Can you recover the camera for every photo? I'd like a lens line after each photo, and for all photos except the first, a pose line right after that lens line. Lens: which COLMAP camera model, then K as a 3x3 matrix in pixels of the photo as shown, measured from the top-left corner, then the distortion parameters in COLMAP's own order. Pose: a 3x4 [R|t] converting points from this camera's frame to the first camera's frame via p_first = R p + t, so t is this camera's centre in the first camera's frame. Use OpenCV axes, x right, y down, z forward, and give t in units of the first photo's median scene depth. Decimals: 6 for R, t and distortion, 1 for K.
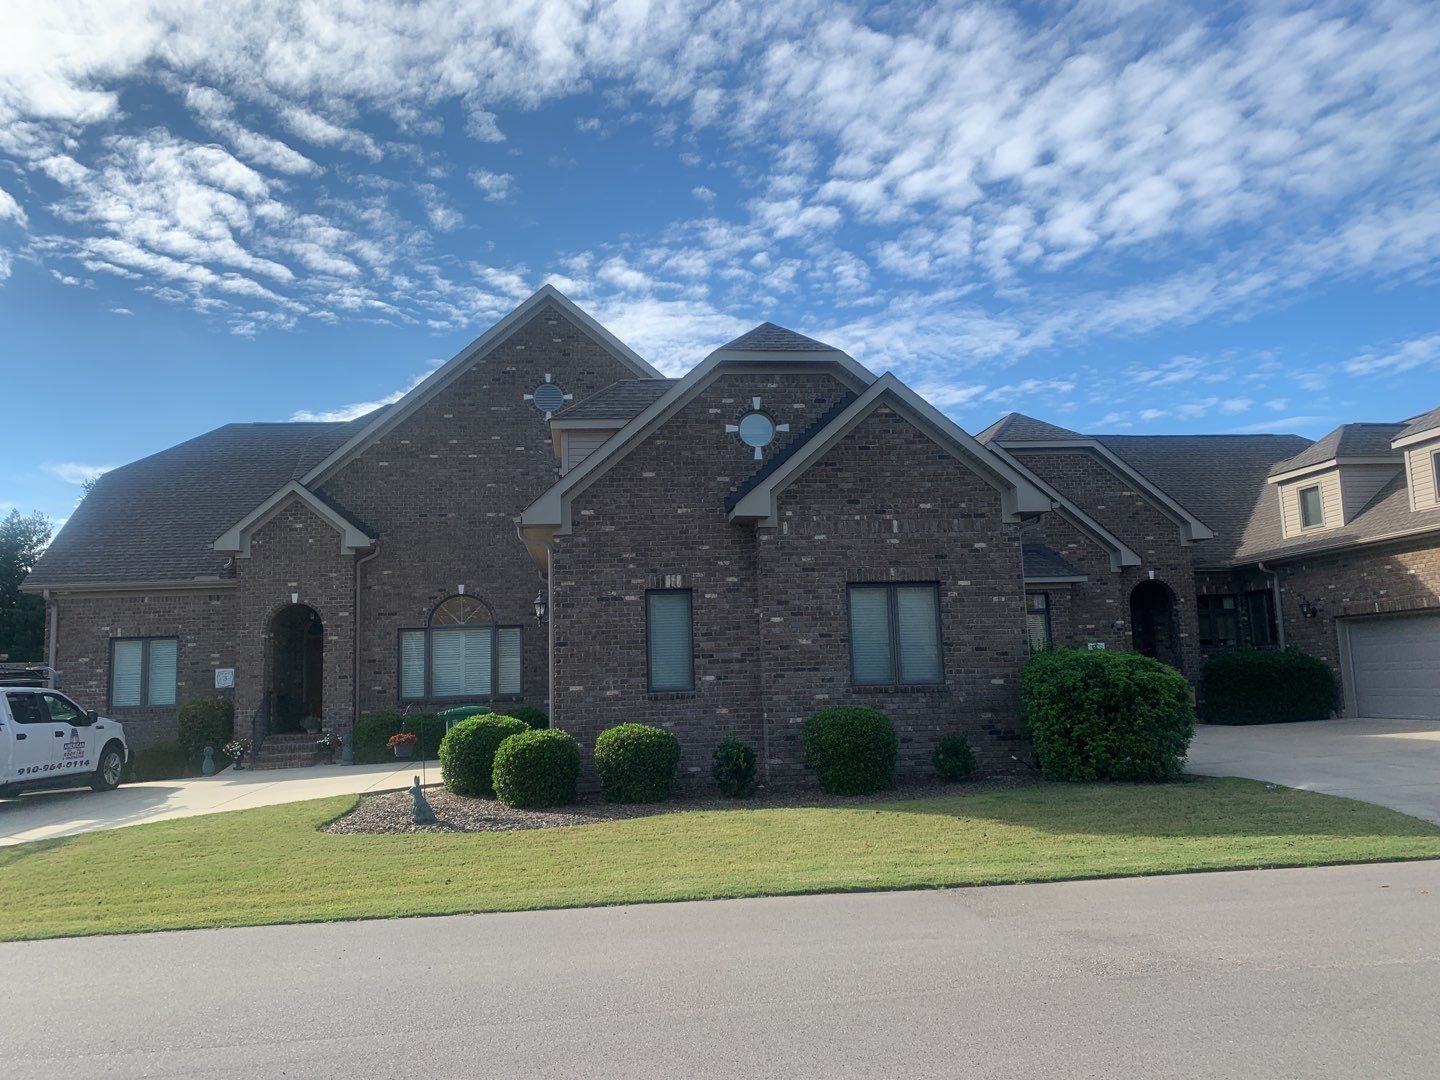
lens RADIAL K [[1103.3, 0, 704.2], [0, 1103.3, 539.5], [0, 0, 1]] dist [0.139497, -0.312727]
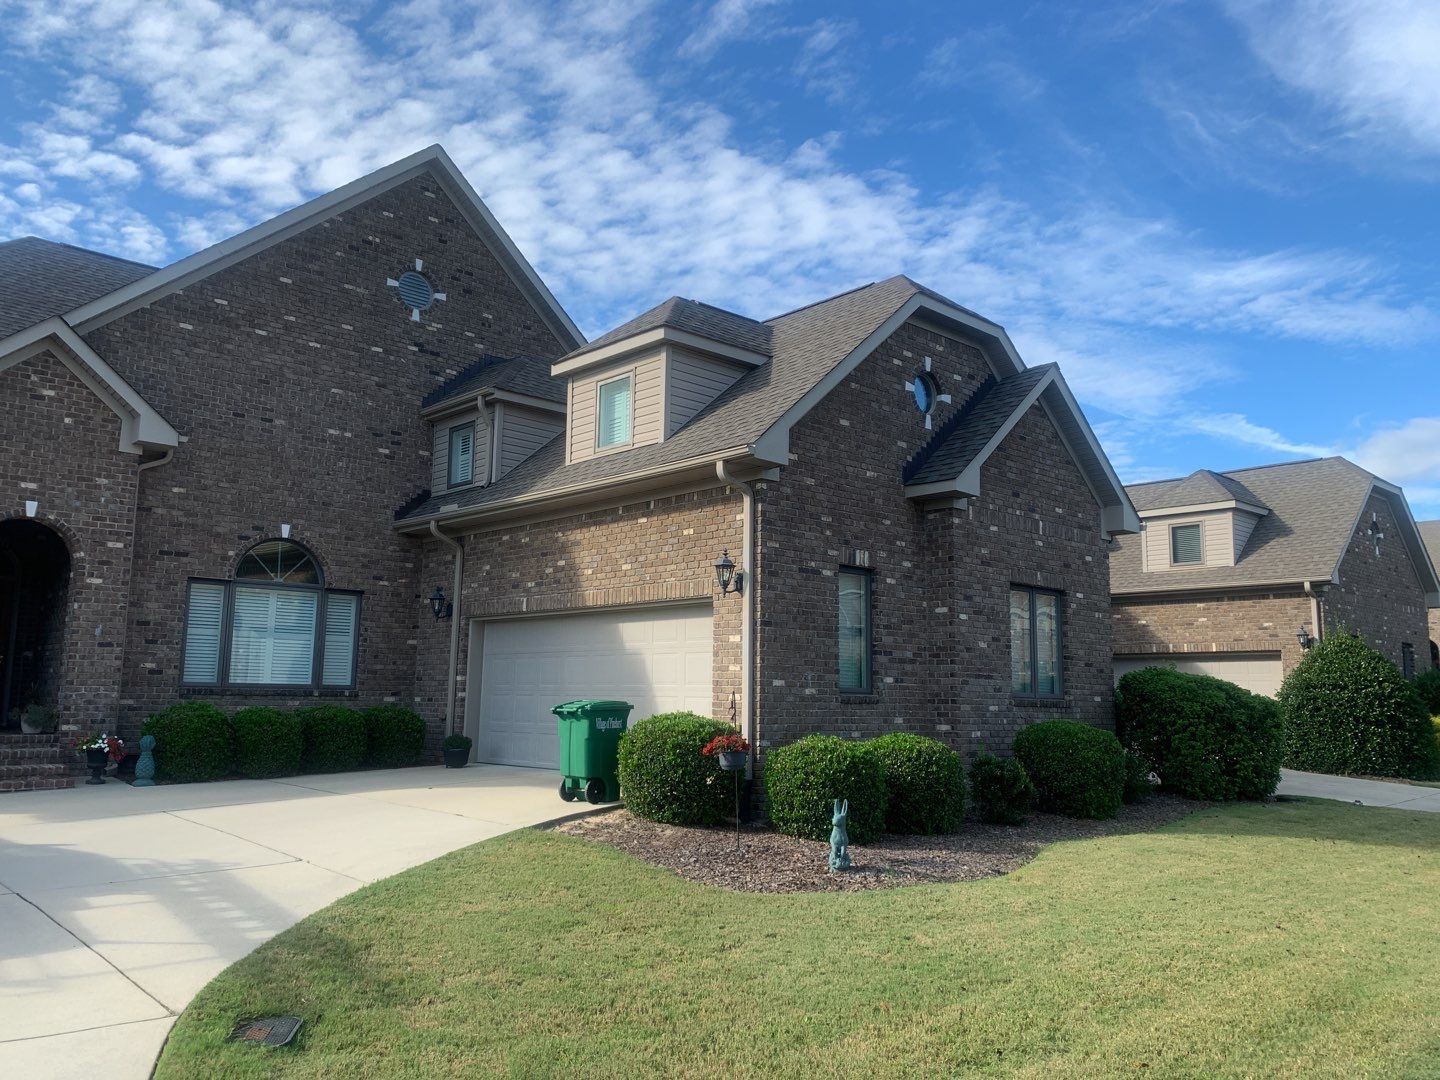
lens RADIAL K [[1096.7, 0, 699.7], [0, 1096.7, 527.3], [0, 0, 1]] dist [0.050135, -0.051410]
pose [[0.800165, 0.135098, 0.584367, -0.590163], [-0.118647, 0.990702, -0.066576, 0.082374], [-0.587927, -0.016062, 0.808754, 0.415571]]
